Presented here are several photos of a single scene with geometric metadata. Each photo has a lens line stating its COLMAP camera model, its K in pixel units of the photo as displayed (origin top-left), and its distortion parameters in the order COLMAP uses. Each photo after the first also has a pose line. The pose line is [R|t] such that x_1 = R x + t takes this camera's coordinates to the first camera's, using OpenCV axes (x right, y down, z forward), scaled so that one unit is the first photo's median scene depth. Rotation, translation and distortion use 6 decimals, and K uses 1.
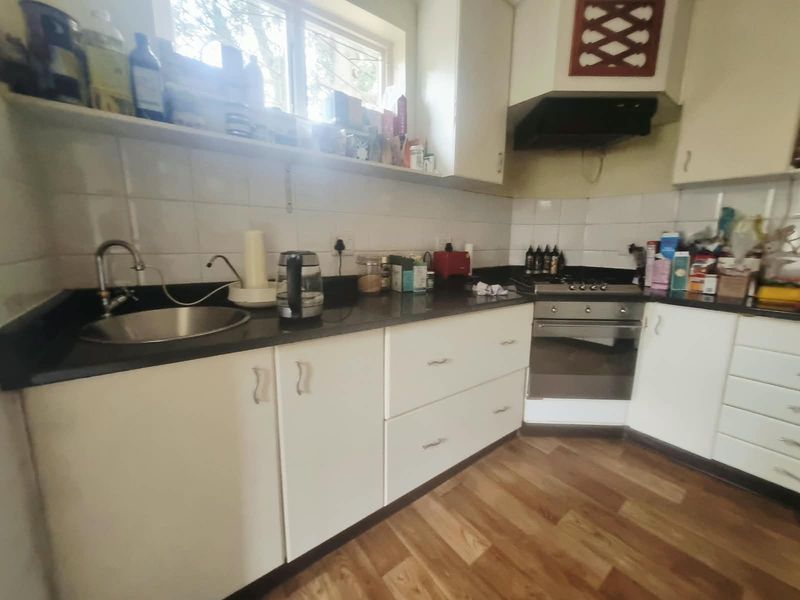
lens RADIAL K [[312.2, 0, 398.7], [0, 312.2, 293.2], [0, 0, 1]] dist [0.000277, -0.000092]
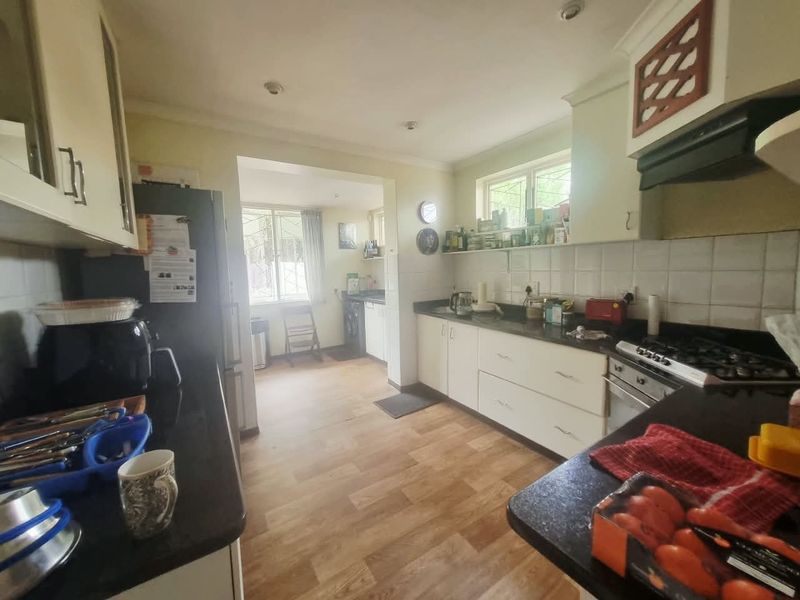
lens RADIAL K [[312.2, 0, 398.7], [0, 312.2, 293.2], [0, 0, 1]] dist [0.000277, -0.000092]
pose [[-0.073465, 0.077548, -0.994278, 1.487324], [-0.139603, 0.986356, 0.087246, -0.167131], [0.987478, 0.145214, -0.061637, 0.345661]]
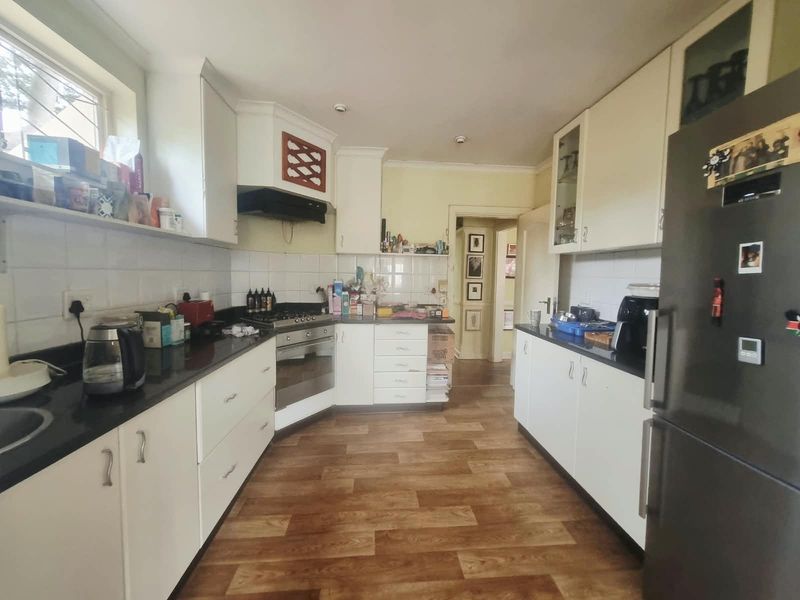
lens RADIAL K [[312.2, 0, 398.7], [0, 312.2, 293.2], [0, 0, 1]] dist [0.000277, -0.000092]
pose [[0.542533, -0.053173, 0.838350, -0.385773], [0.127212, 0.991685, -0.019426, -0.056776], [-0.830346, 0.117188, 0.544786, -0.184277]]
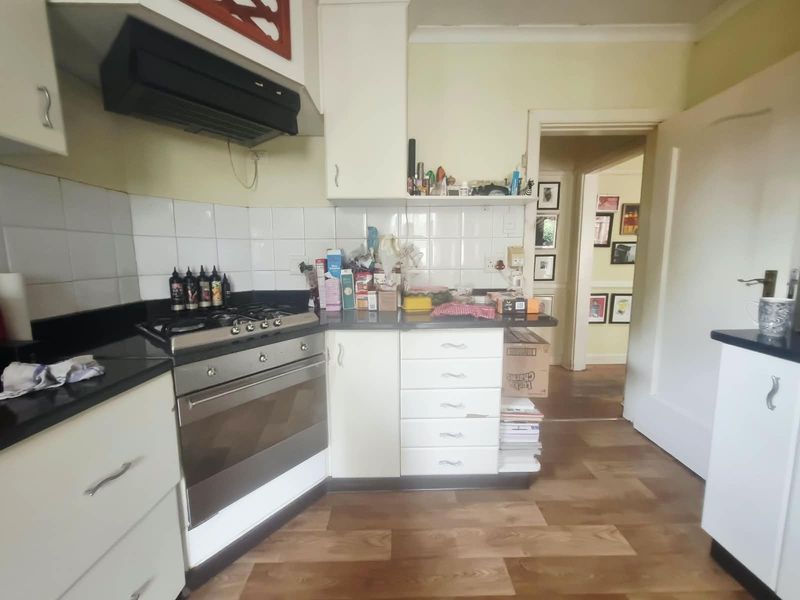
lens RADIAL K [[312.2, 0, 398.7], [0, 312.2, 293.2], [0, 0, 1]] dist [0.000277, -0.000092]
pose [[0.602732, -0.107866, 0.790620, 0.245571], [0.146770, 0.988903, 0.023028, -0.062085], [-0.784330, 0.102160, 0.611875, 0.303741]]
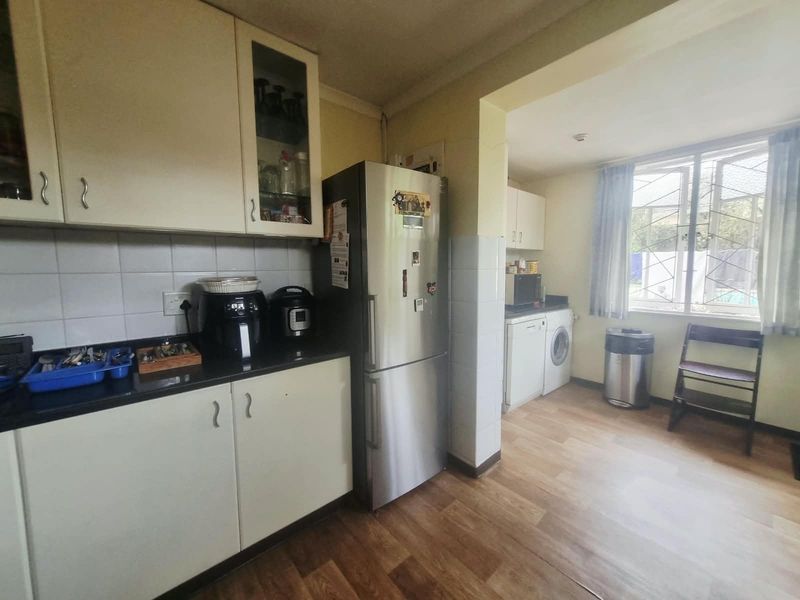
lens RADIAL K [[315.9, 0, 402.4], [0, 315.9, 295.0], [0, 0, 1]] dist [0.001155, -0.000012]
pose [[-0.998149, 0.002654, -0.060753, 0.442247], [-0.012864, 0.967219, 0.253617, -0.190061], [0.059434, 0.253929, -0.965395, 0.591995]]
